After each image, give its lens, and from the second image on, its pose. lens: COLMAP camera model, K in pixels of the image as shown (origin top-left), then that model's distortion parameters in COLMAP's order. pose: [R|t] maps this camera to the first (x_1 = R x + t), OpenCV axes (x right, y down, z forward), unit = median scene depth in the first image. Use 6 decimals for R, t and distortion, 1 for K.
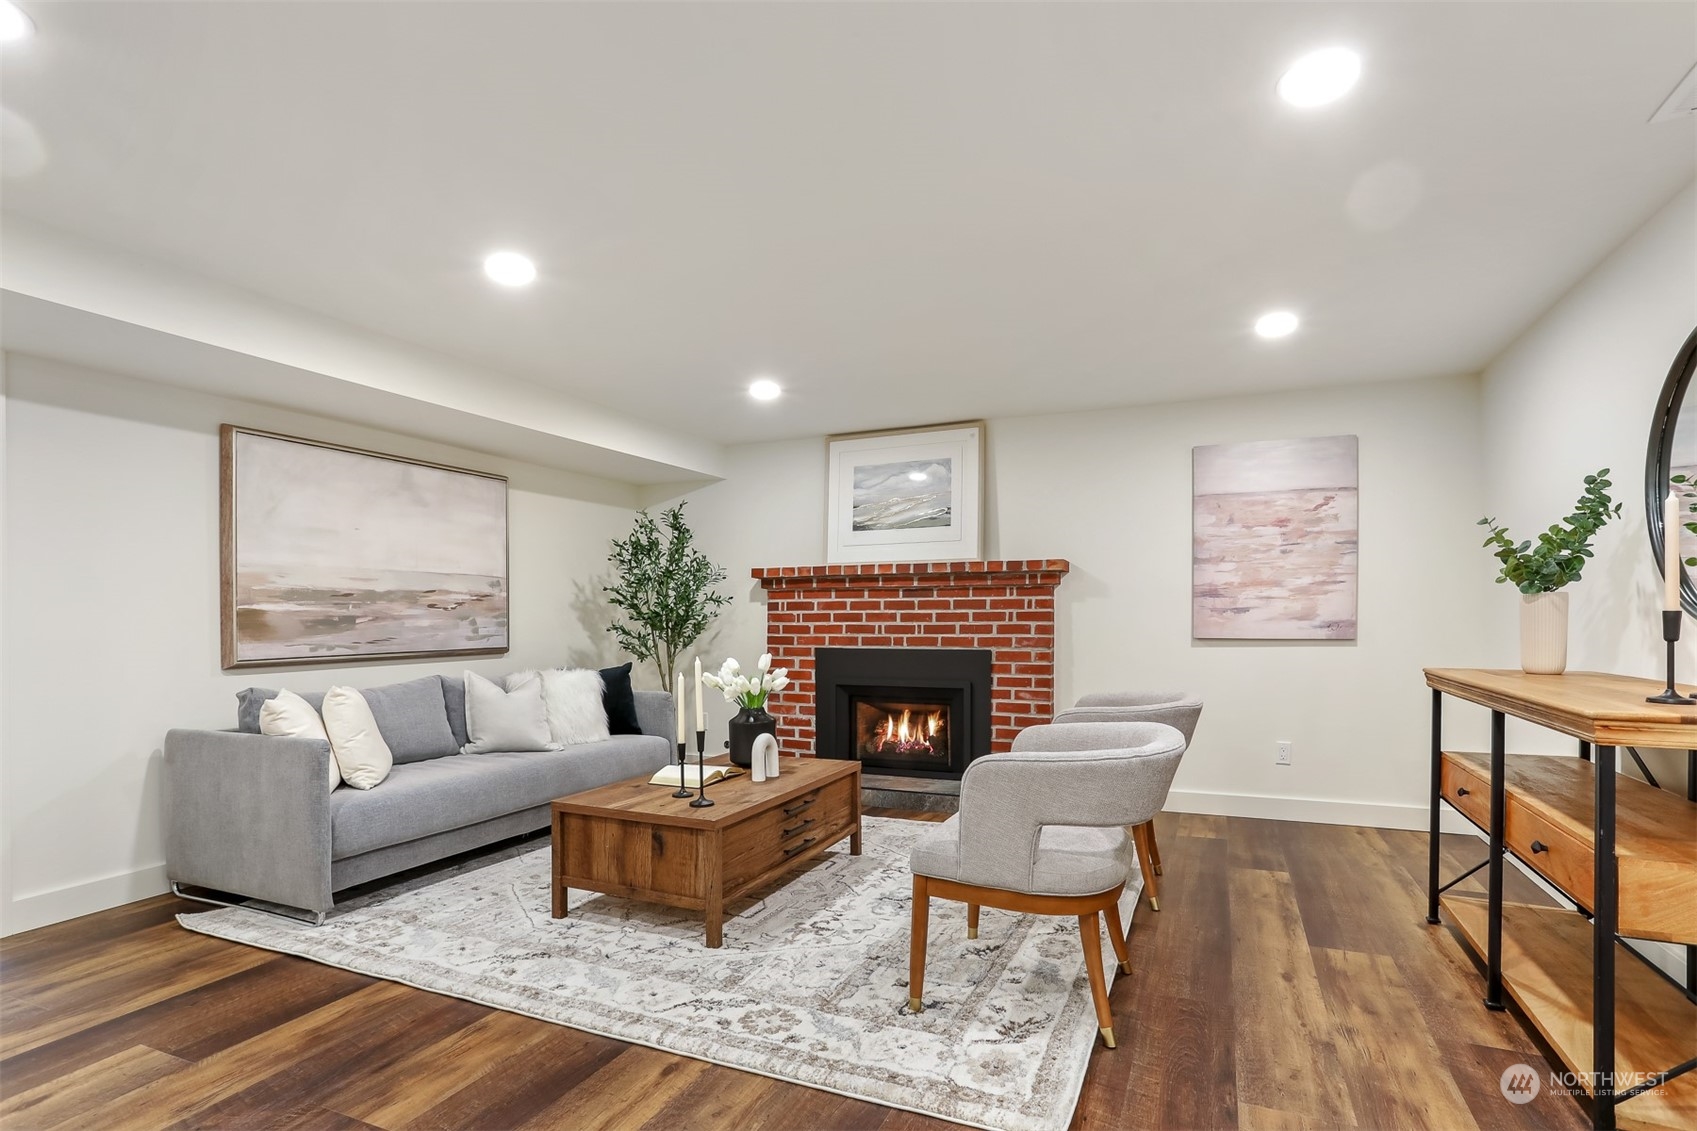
lens RADIAL K [[863.2, 0, 847.2], [0, 863.2, 626.6], [0, 0, 1]] dist [-0.041083, 0.000635]
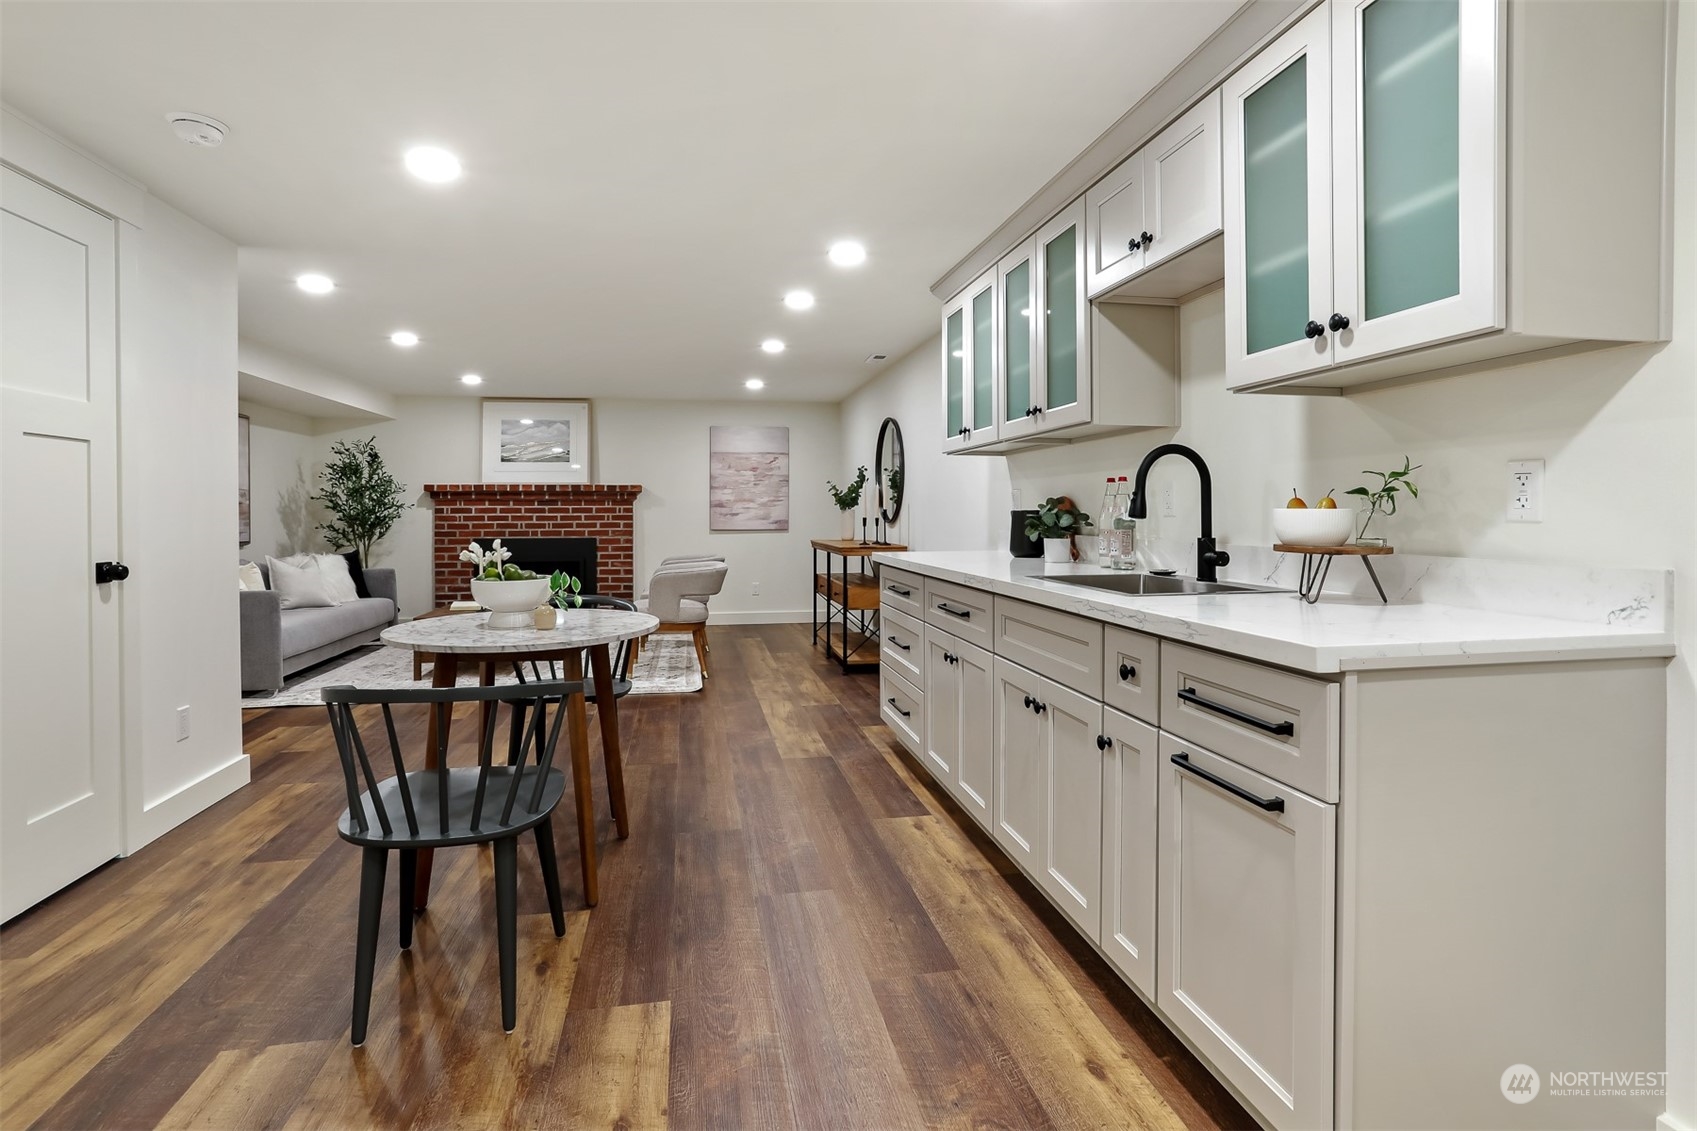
lens RADIAL K [[843.1, 0, 851.3], [0, 843.1, 523.6], [0, 0, 1]] dist [-0.030798, 0.000565]
pose [[0.825344, -0.005307, 0.564606, -0.343605], [0.005488, 0.999984, 0.001378, 0.000025], [-0.564604, 0.001961, 0.825360, -0.620671]]
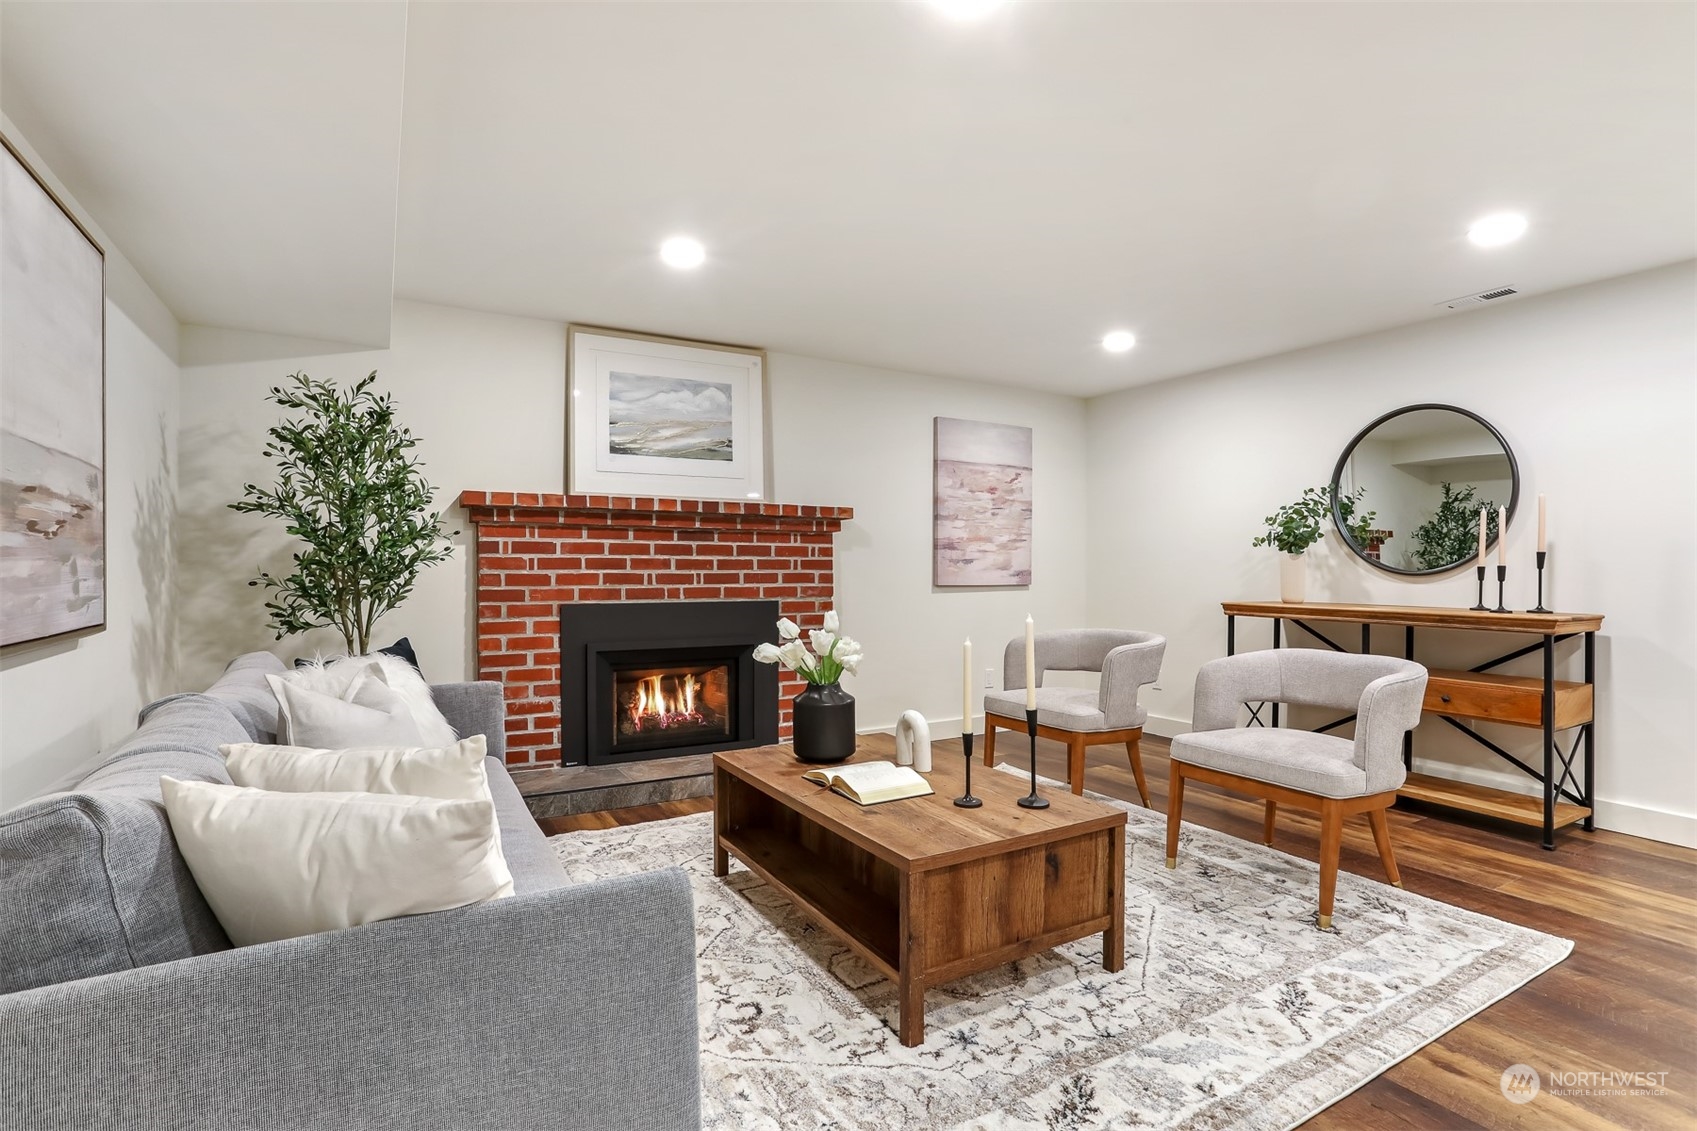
lens RADIAL K [[822.6, 0, 876.7], [0, 822.6, 577.5], [0, 0, 1]] dist [-0.048178, 0.000541]
pose [[0.572952, -0.002308, 0.819585, -0.492857], [0.004031, 0.999992, -0.000002, 0.002767], [-0.819579, 0.003305, 0.572957, 0.406578]]
